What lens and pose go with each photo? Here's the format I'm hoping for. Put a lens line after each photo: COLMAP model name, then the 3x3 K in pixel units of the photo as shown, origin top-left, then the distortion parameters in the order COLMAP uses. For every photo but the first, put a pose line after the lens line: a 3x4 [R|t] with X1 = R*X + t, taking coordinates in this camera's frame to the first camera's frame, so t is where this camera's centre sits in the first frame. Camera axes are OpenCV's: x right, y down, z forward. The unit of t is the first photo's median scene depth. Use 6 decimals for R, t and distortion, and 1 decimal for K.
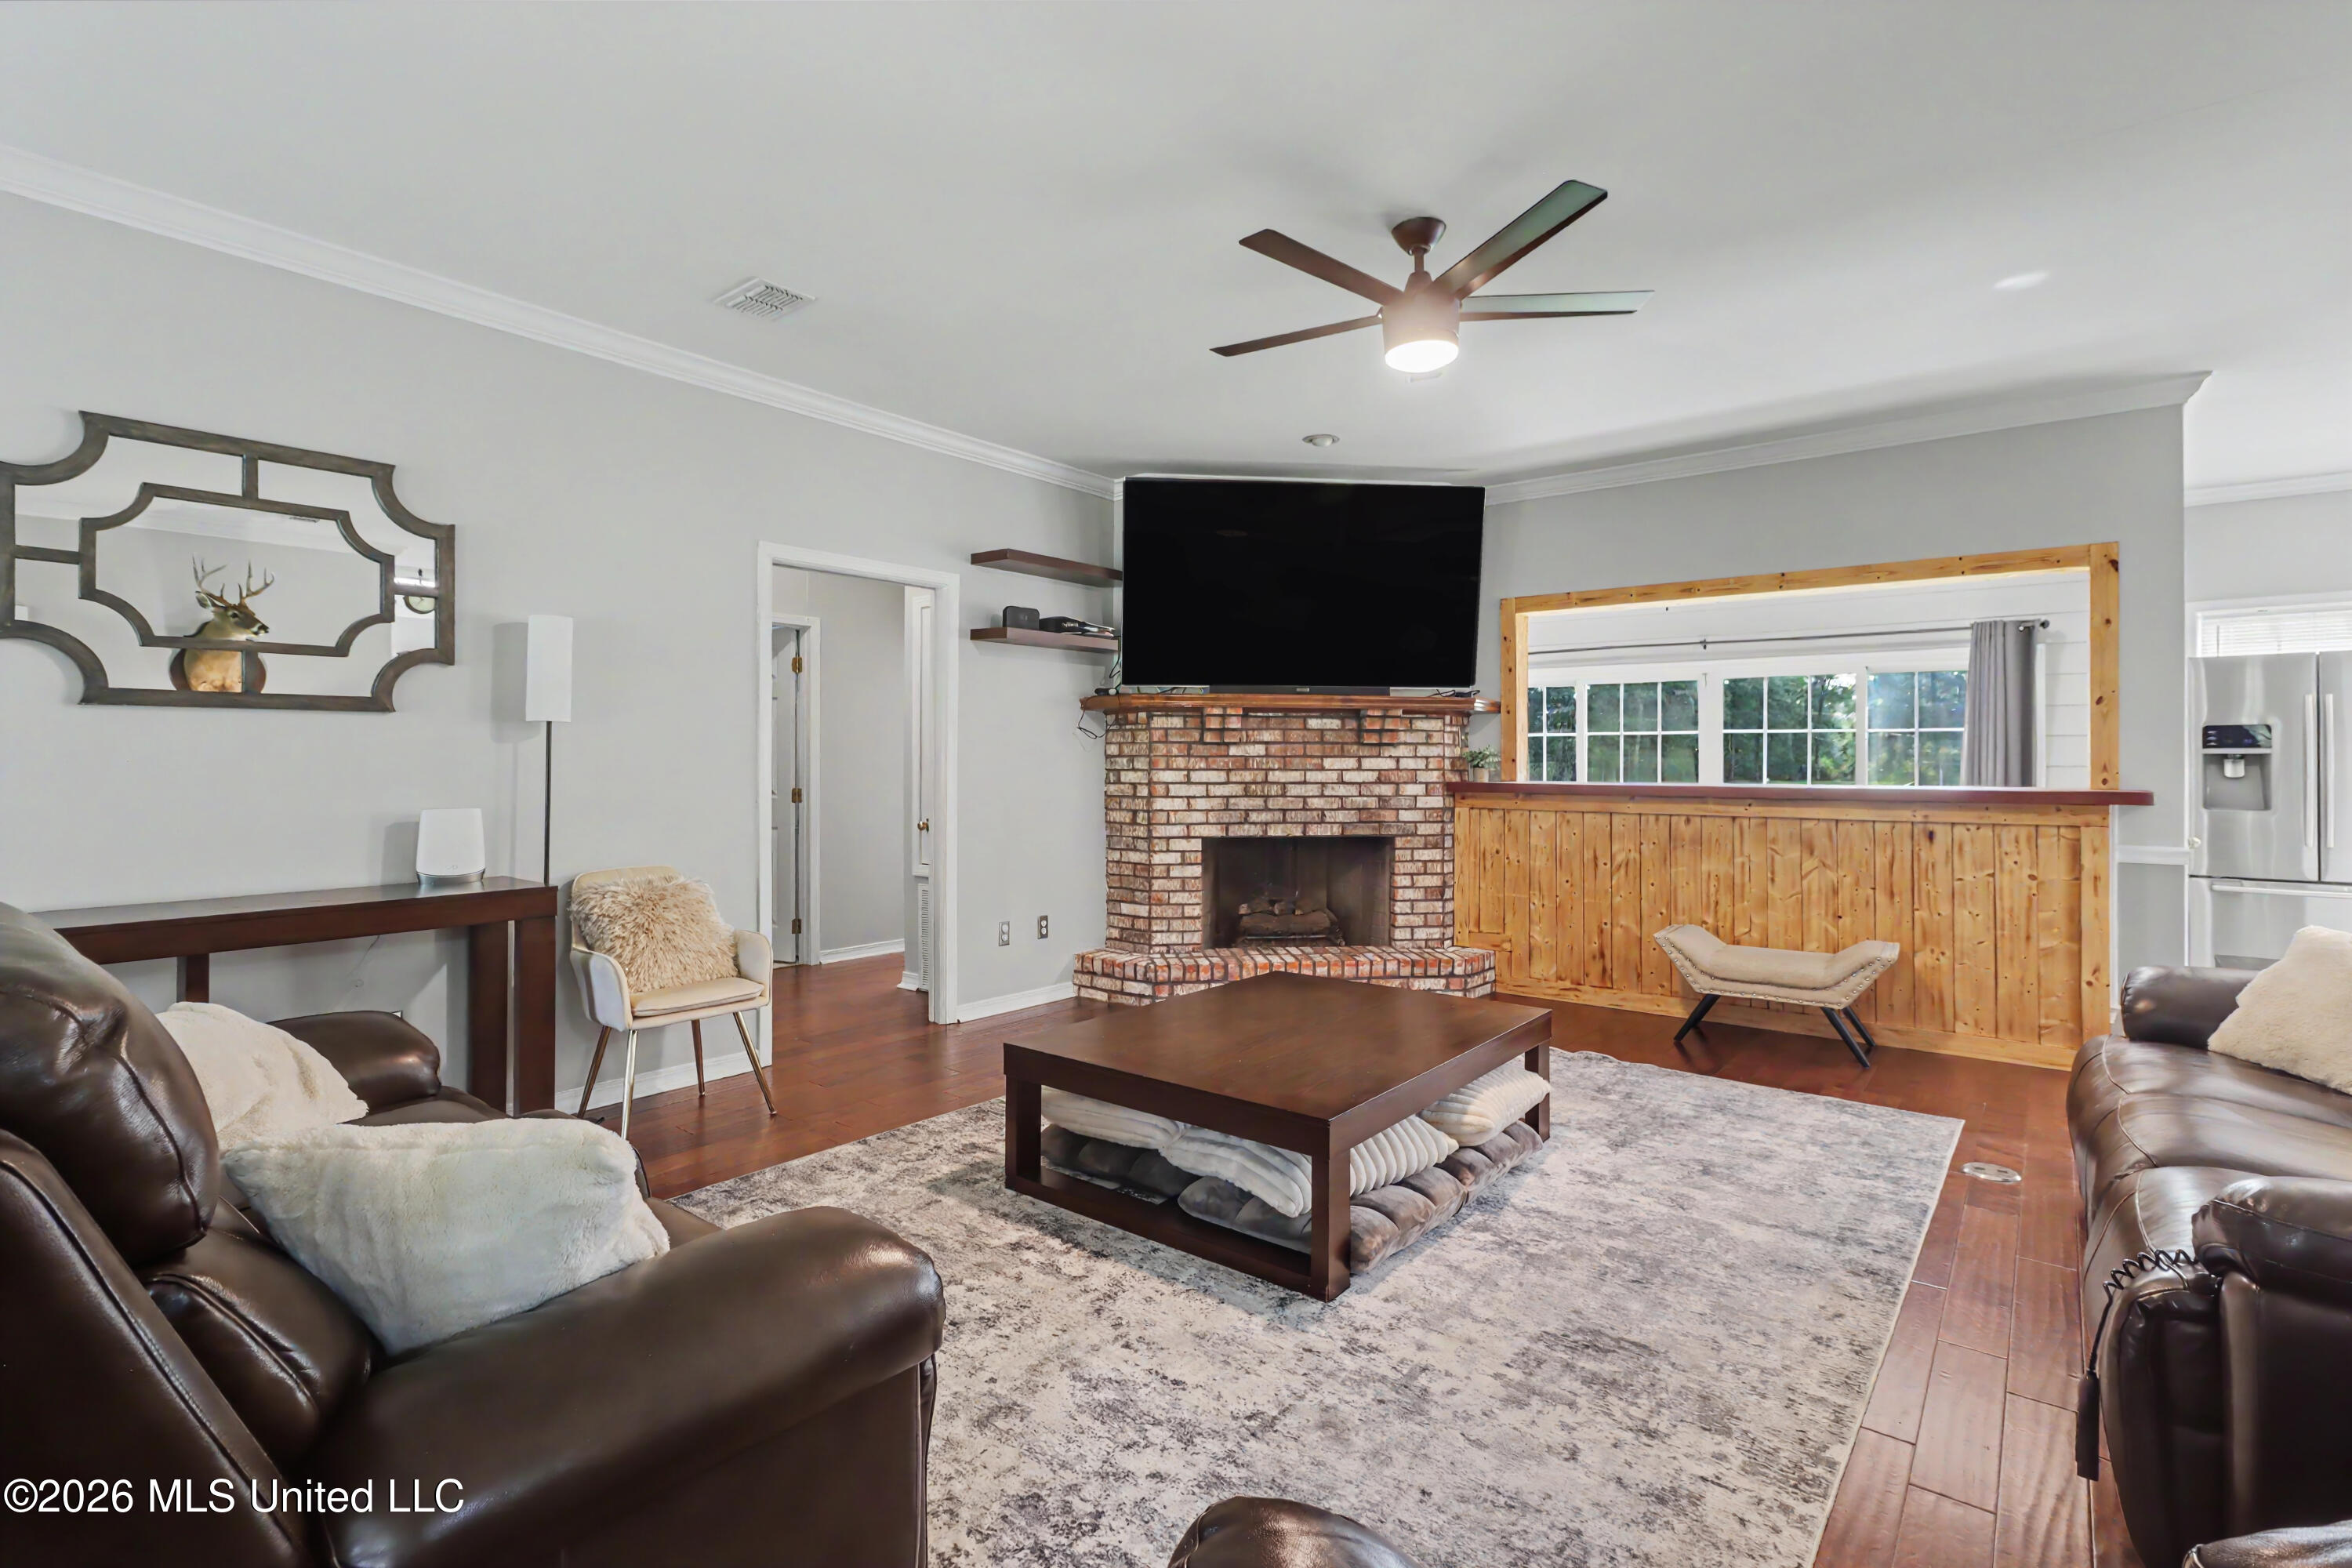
lens RADIAL K [[1112.4, 0, 1147.0], [0, 1112.4, 763.5], [0, 0, 1]] dist [-0.012030, 0.003277]
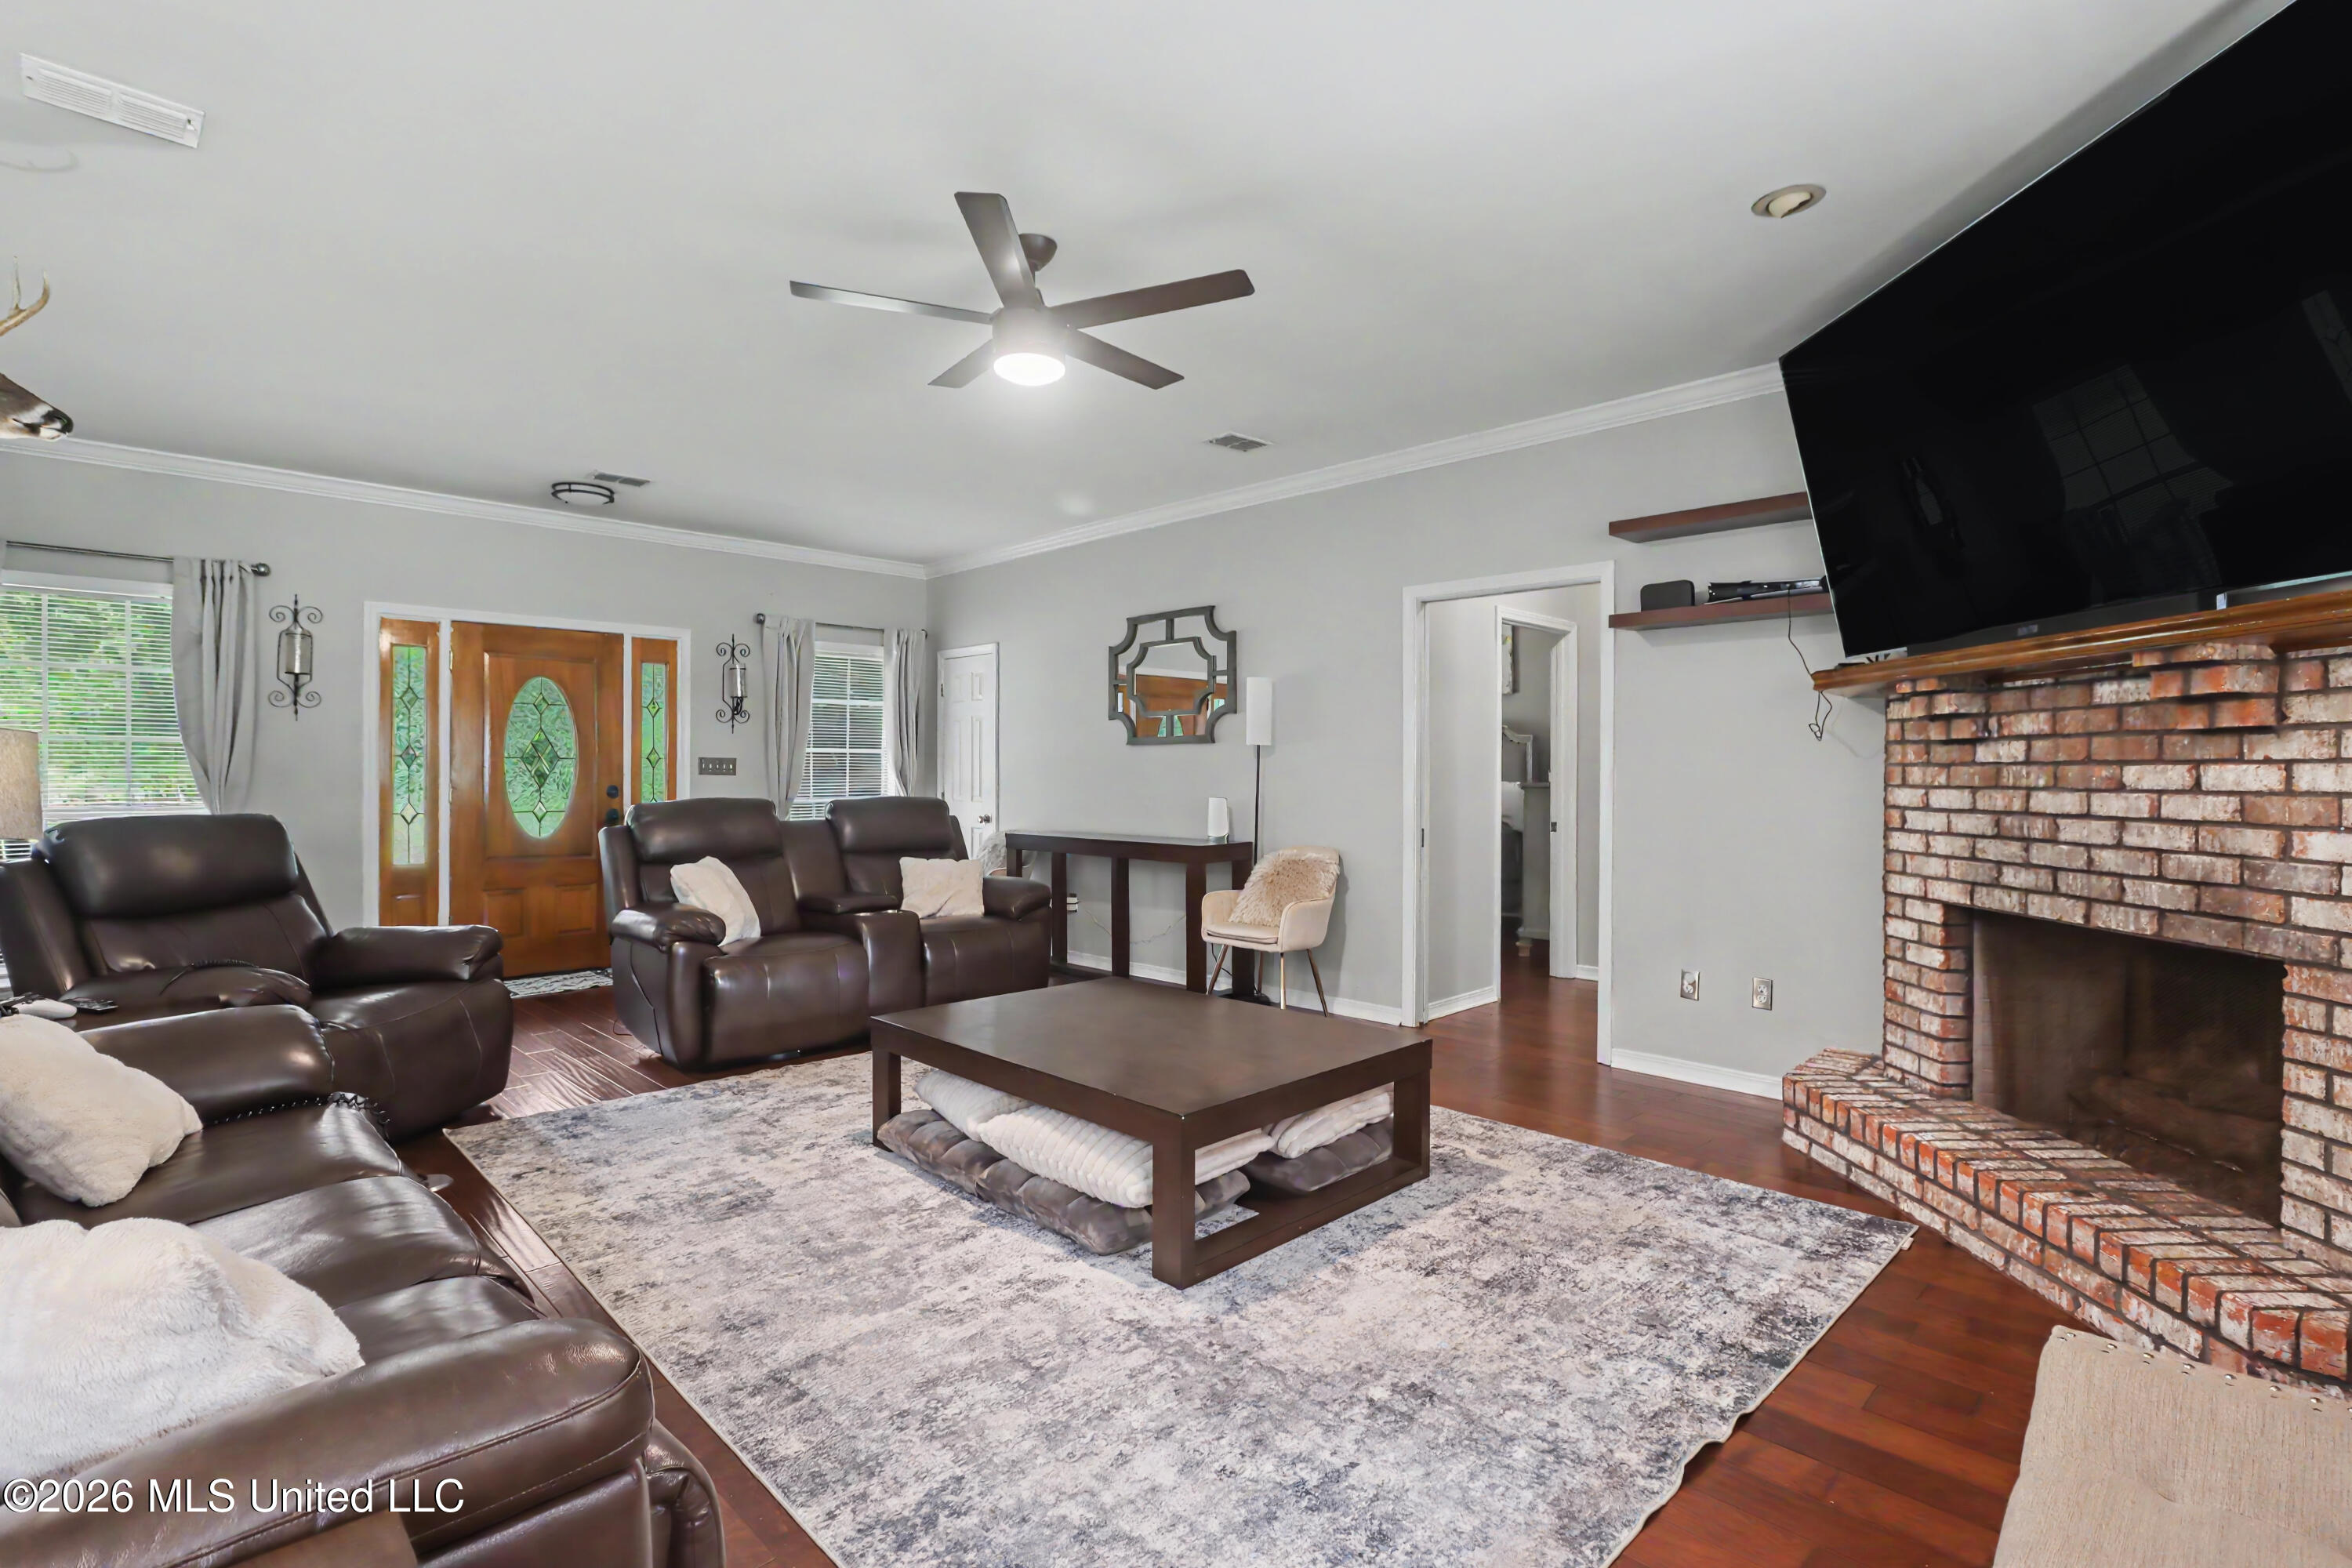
lens RADIAL K [[1112.4, 0, 1167.9], [0, 1112.4, 777.7], [0, 0, 1]] dist [-0.012030, 0.003277]
pose [[-0.107729, 0.005706, -0.994164, 0.665170], [-0.007835, 0.999948, 0.006588, 0.000469], [0.994149, 0.008499, -0.107679, 0.657620]]
